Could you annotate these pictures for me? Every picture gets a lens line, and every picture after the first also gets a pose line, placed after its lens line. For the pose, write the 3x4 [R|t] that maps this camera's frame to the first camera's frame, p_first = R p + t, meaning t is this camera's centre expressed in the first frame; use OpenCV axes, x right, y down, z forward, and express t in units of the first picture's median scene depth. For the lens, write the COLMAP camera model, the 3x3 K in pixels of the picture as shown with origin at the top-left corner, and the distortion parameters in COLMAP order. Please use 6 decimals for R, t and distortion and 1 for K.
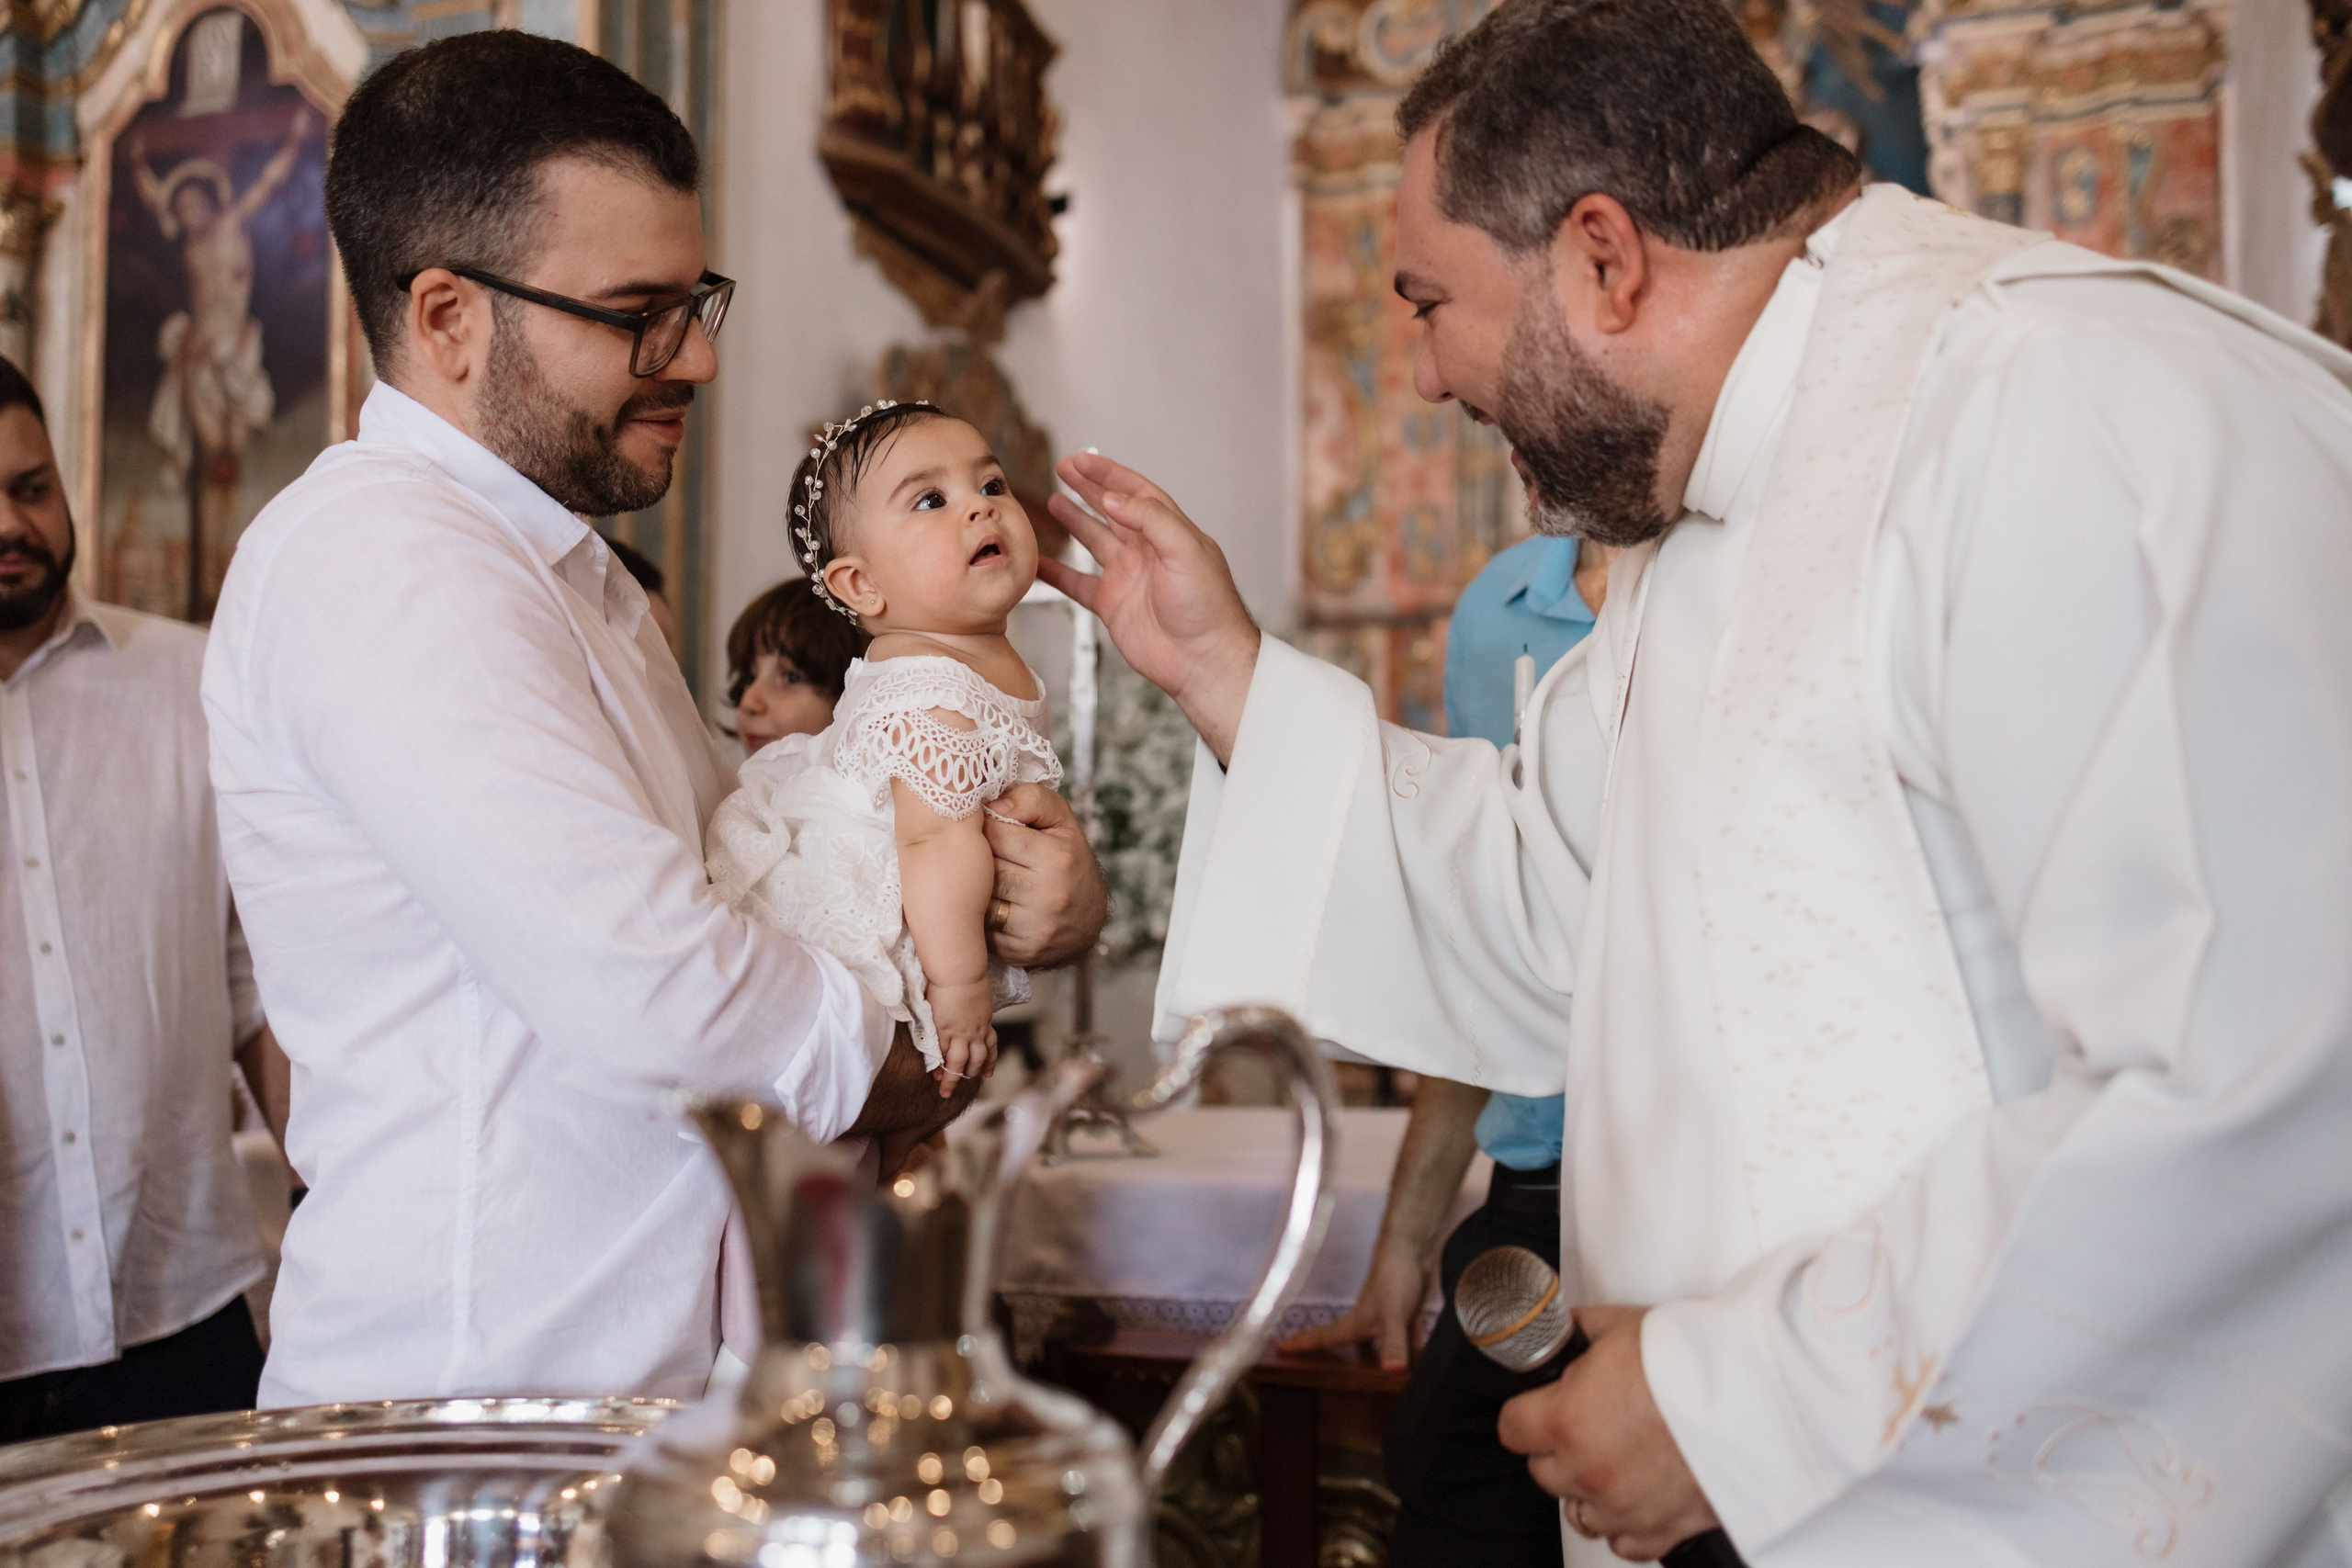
lens RADIAL K [[2426.9, 0, 1163.6], [0, 2426.9, 814.4], [0, 0, 1]] dist [0.029908, 0.004710]
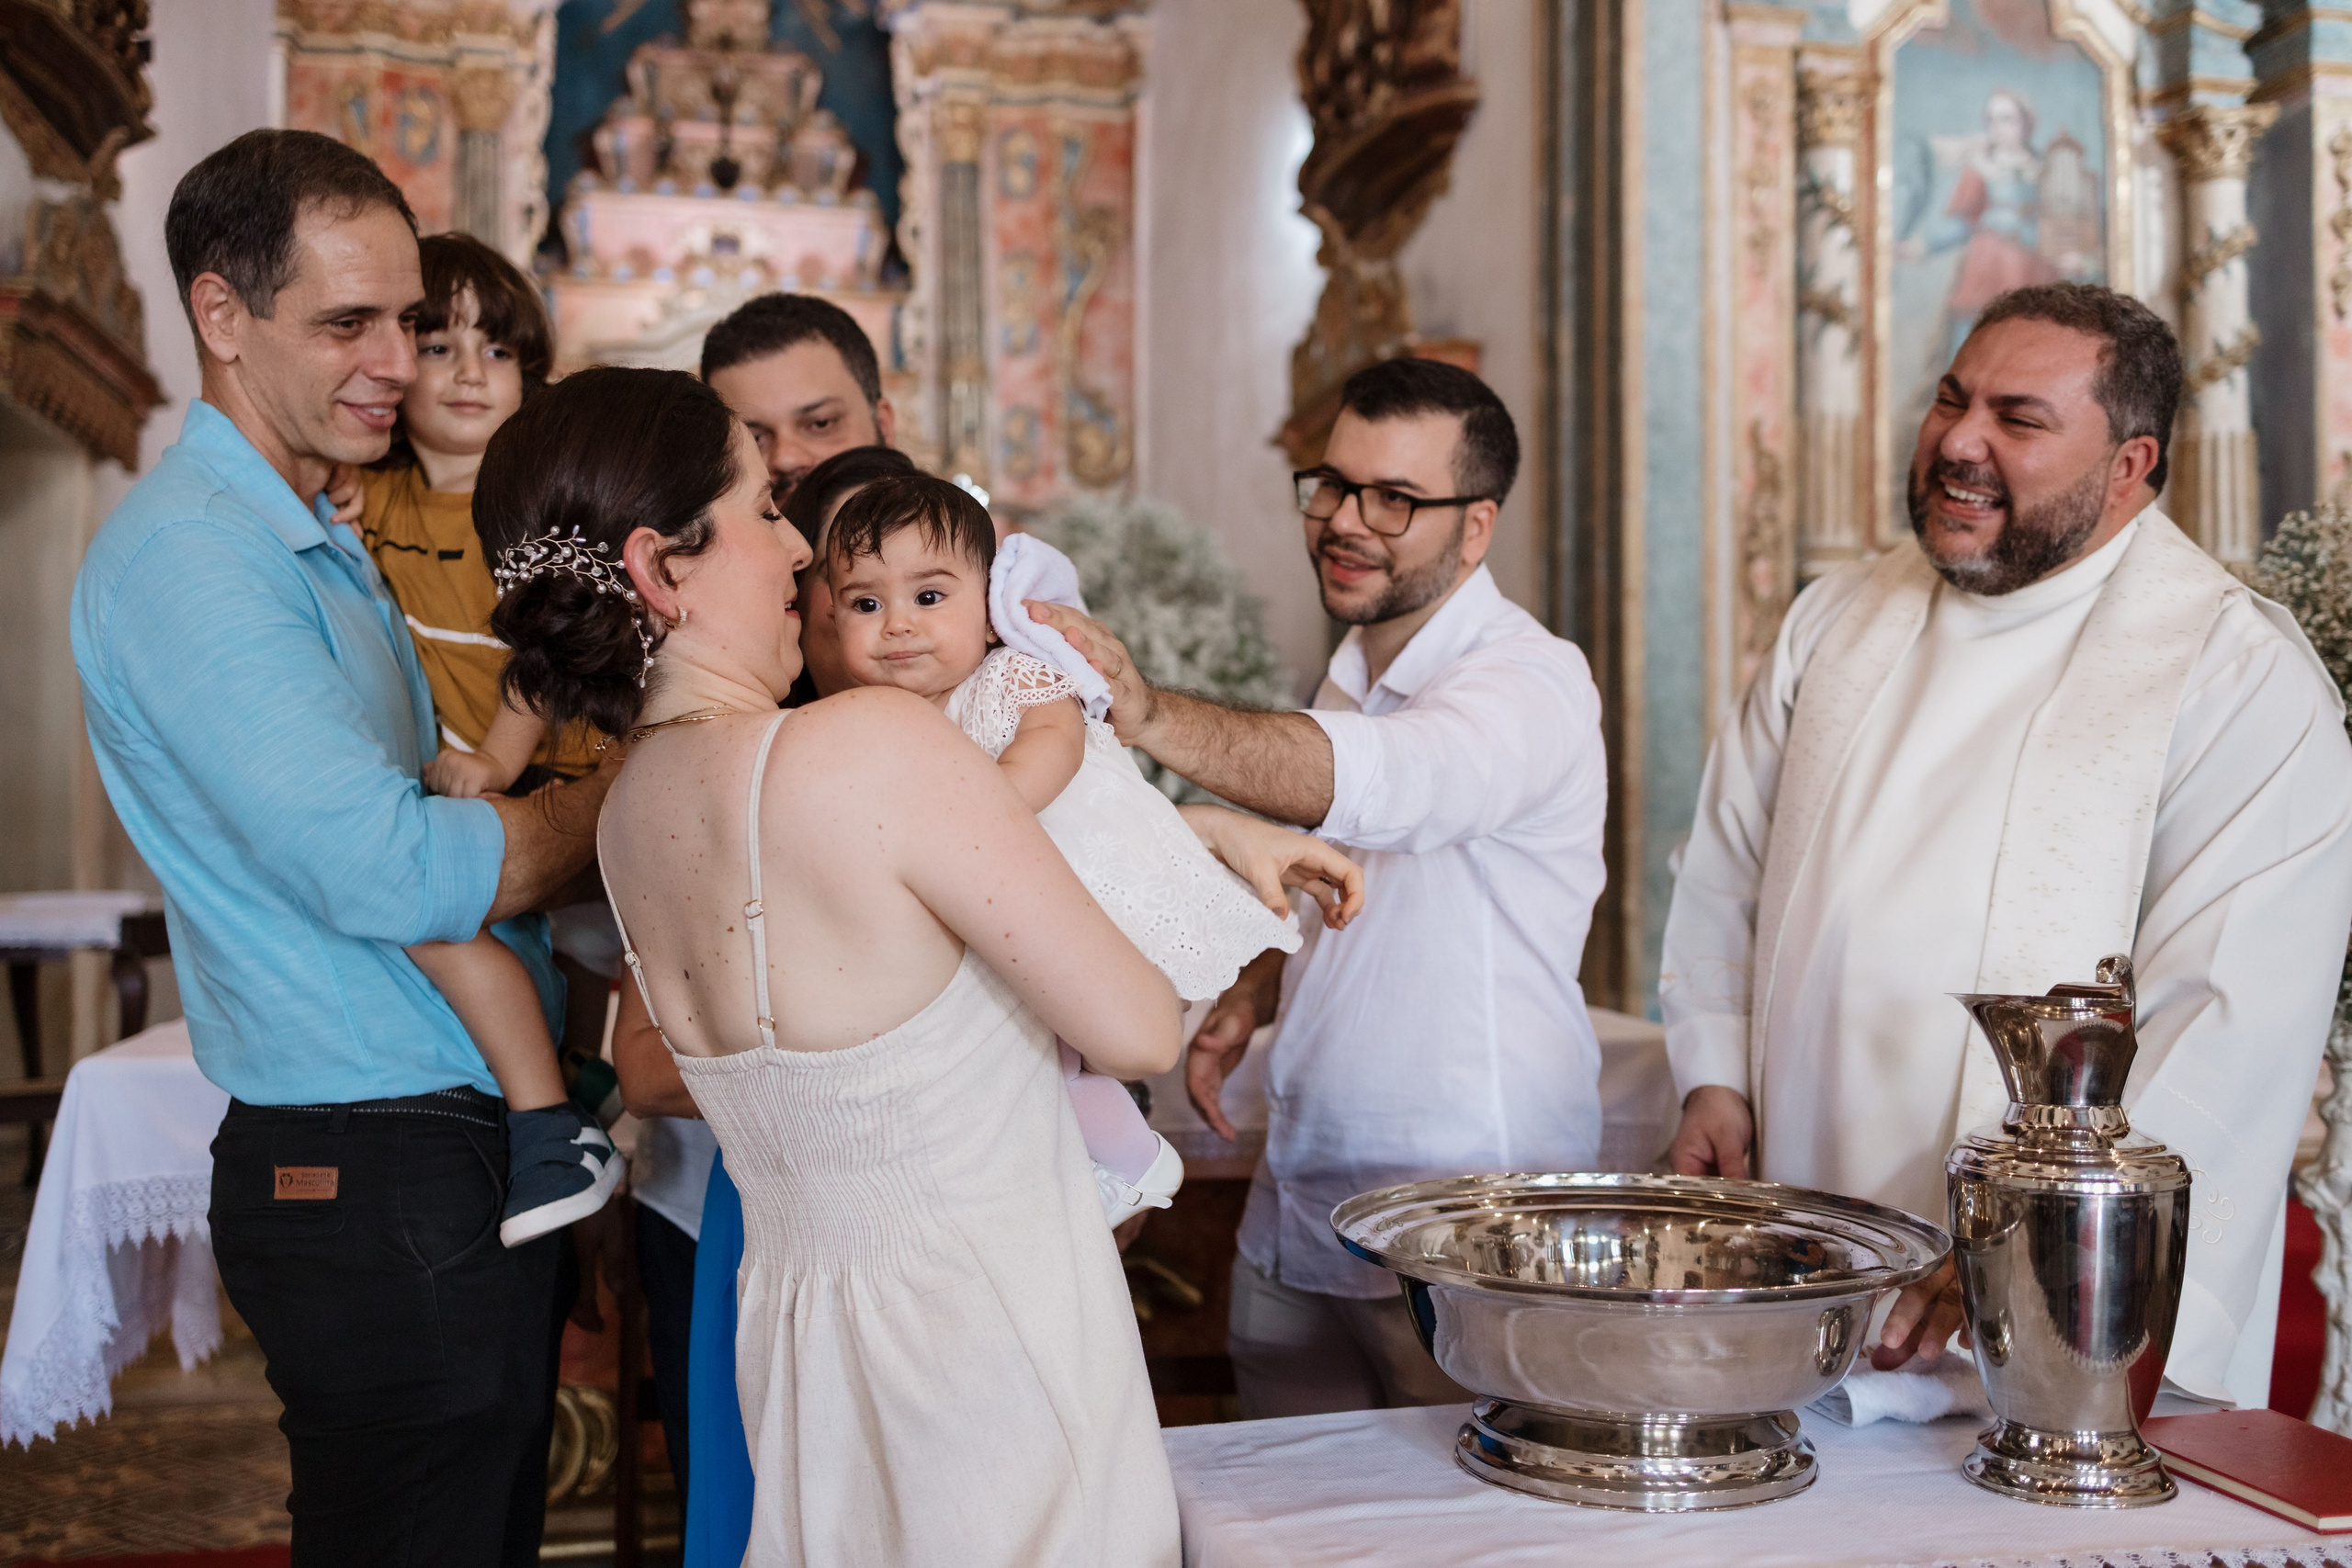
lens RADIAL K [[2386.1, 0, 1219.0], [0, 2386.1, 782.6], [0, 0, 1]] dist [0.009905, -0.005923]
pose [[0.865884, 0.017919, 0.499923, -0.101209], [-0.038902, 0.998744, 0.031580, -0.007160], [-0.498730, -0.046792, 0.865494, -0.028298]]
